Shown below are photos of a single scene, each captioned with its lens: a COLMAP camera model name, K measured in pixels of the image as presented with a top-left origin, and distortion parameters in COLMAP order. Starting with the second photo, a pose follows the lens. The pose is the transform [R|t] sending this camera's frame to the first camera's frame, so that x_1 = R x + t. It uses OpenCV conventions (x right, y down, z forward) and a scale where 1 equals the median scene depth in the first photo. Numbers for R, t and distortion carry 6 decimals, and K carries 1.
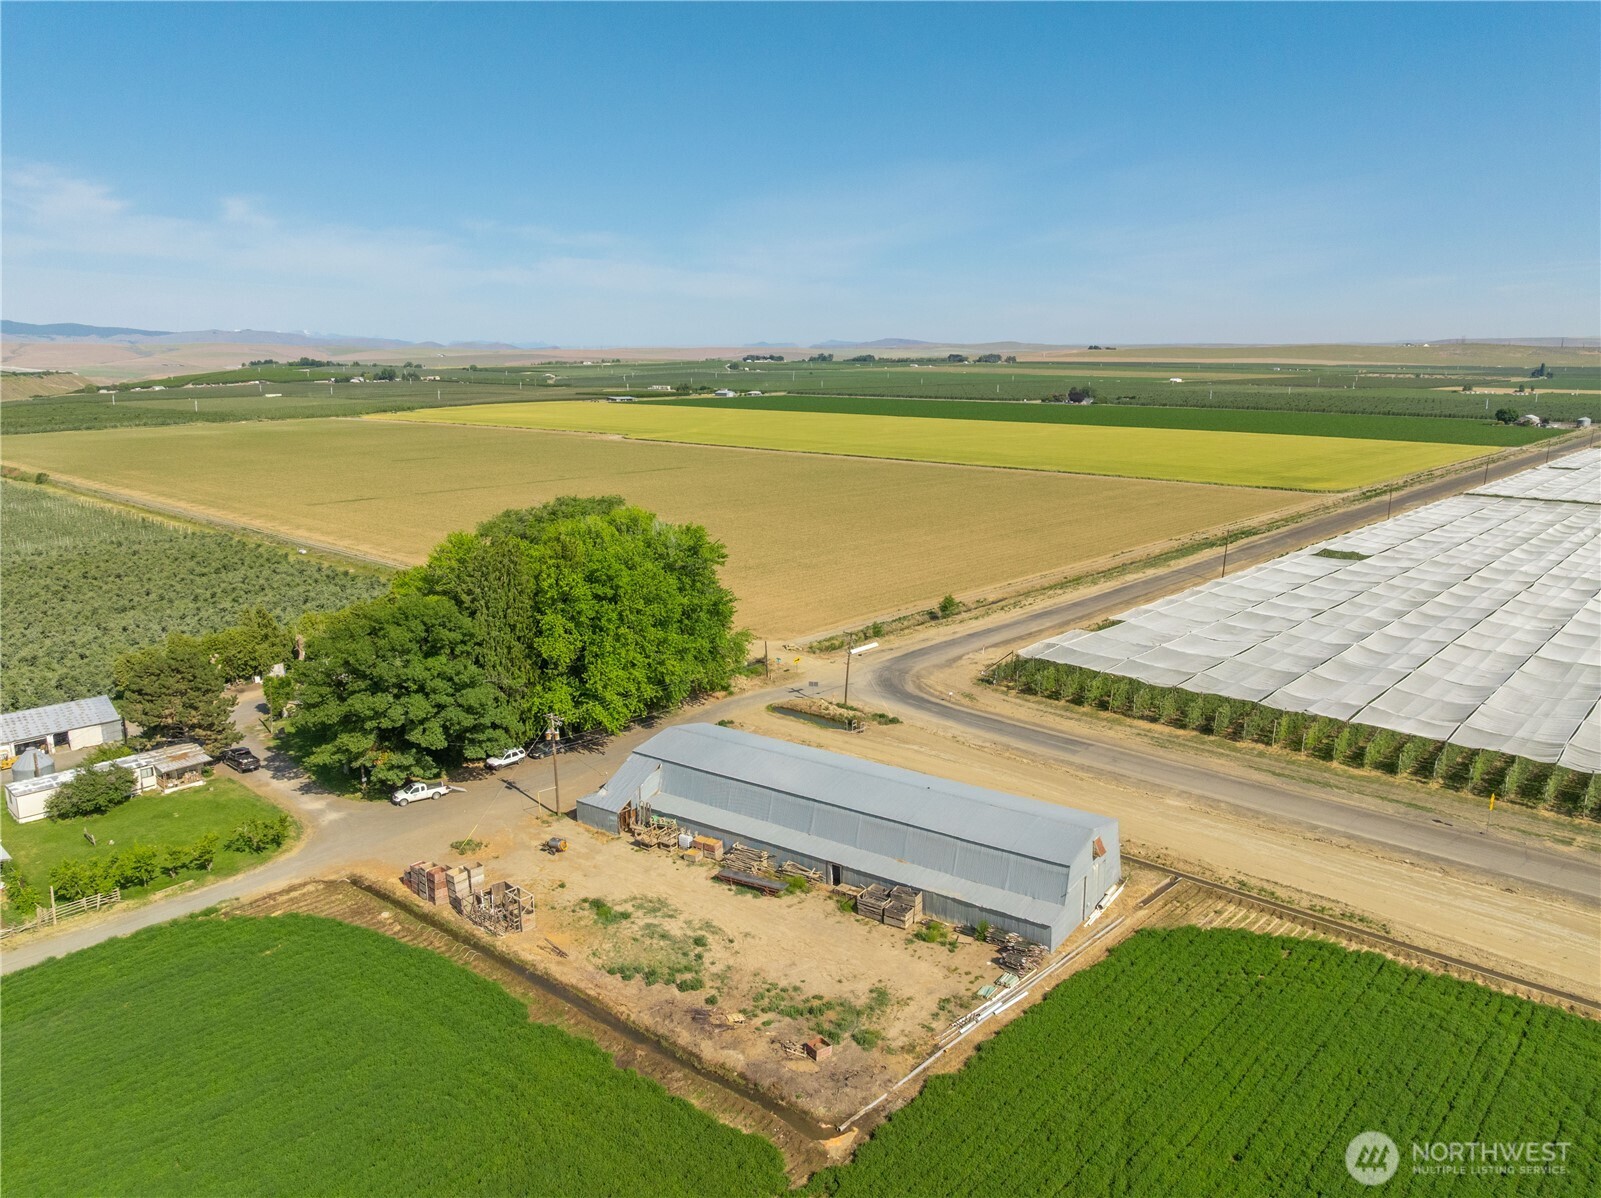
lens RADIAL K [[1127.7, 0, 793.7], [0, 1127.7, 596.1], [0, 0, 1]] dist [-0.034991, -0.003997]
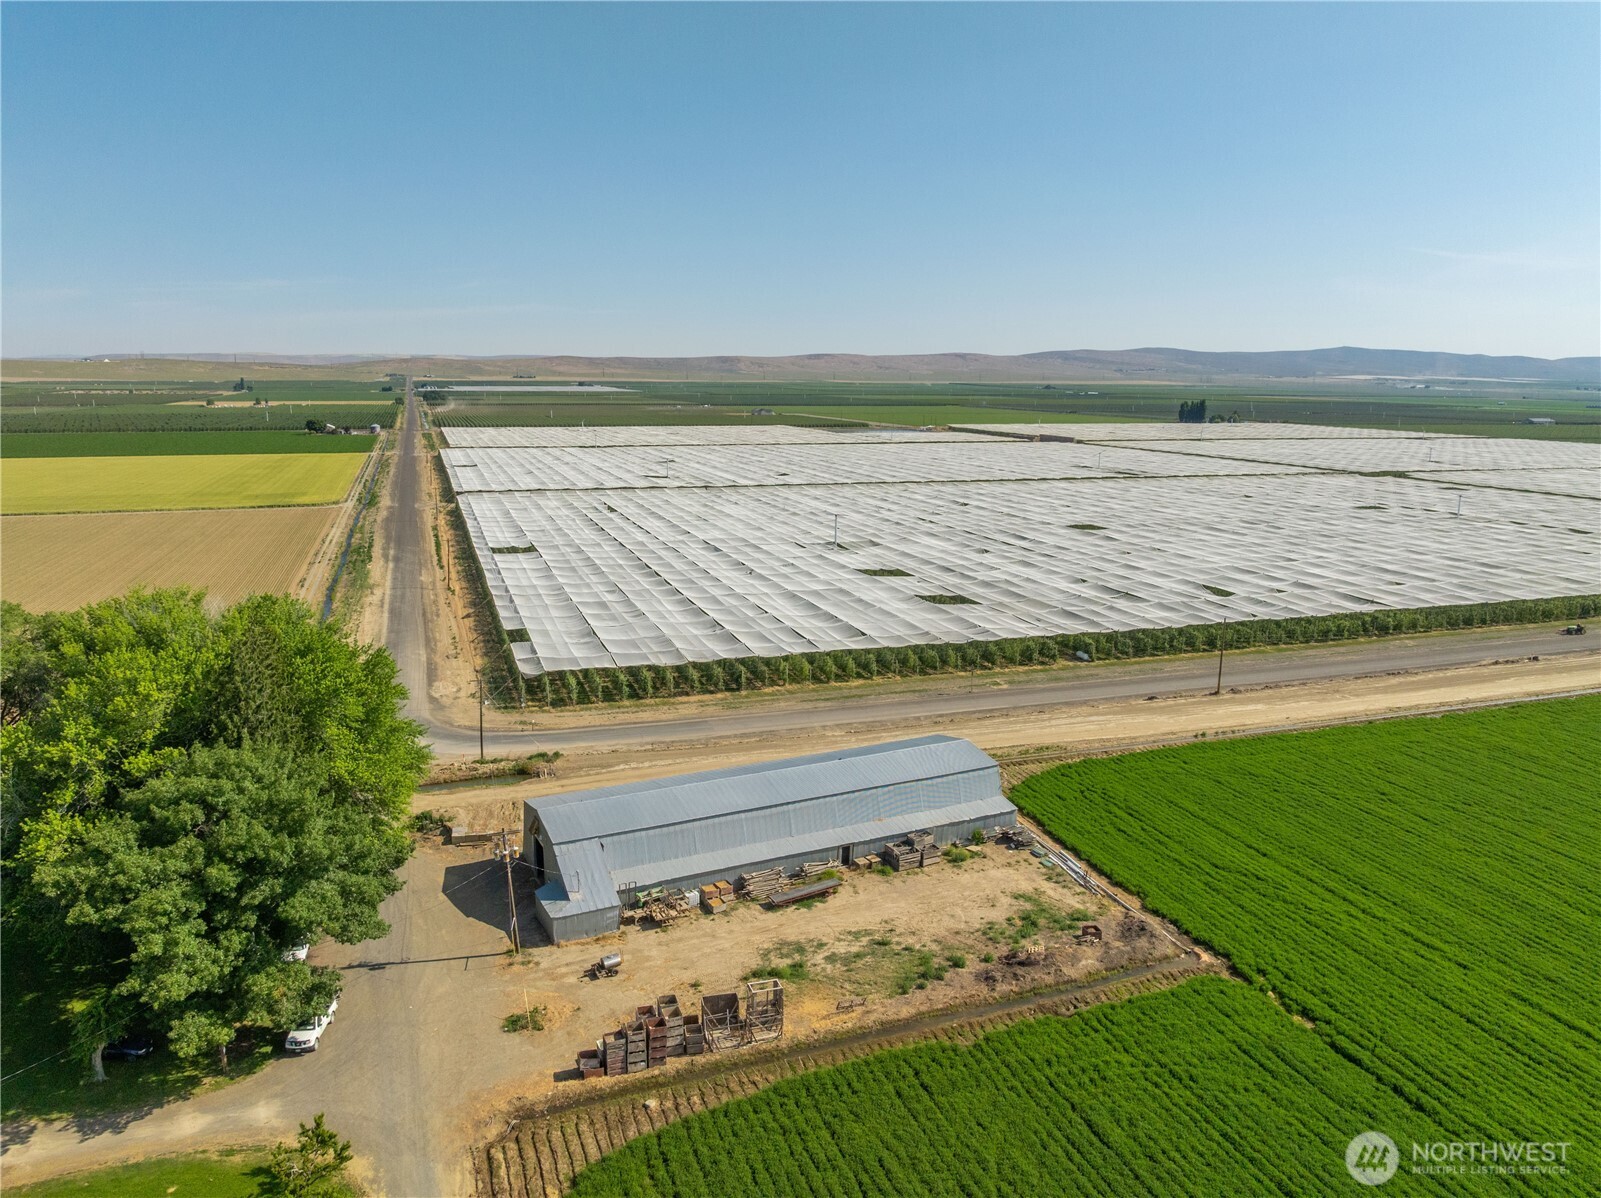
lens RADIAL K [[1127.7, 0, 797.2], [0, 1127.7, 602.8], [0, 0, 1]] dist [-0.034991, -0.003997]
pose [[0.475873, -0.168465, 0.863229, -0.658386], [0.174810, 0.980019, 0.094890, -0.076419], [-0.861966, 0.105746, 0.495814, 0.355440]]
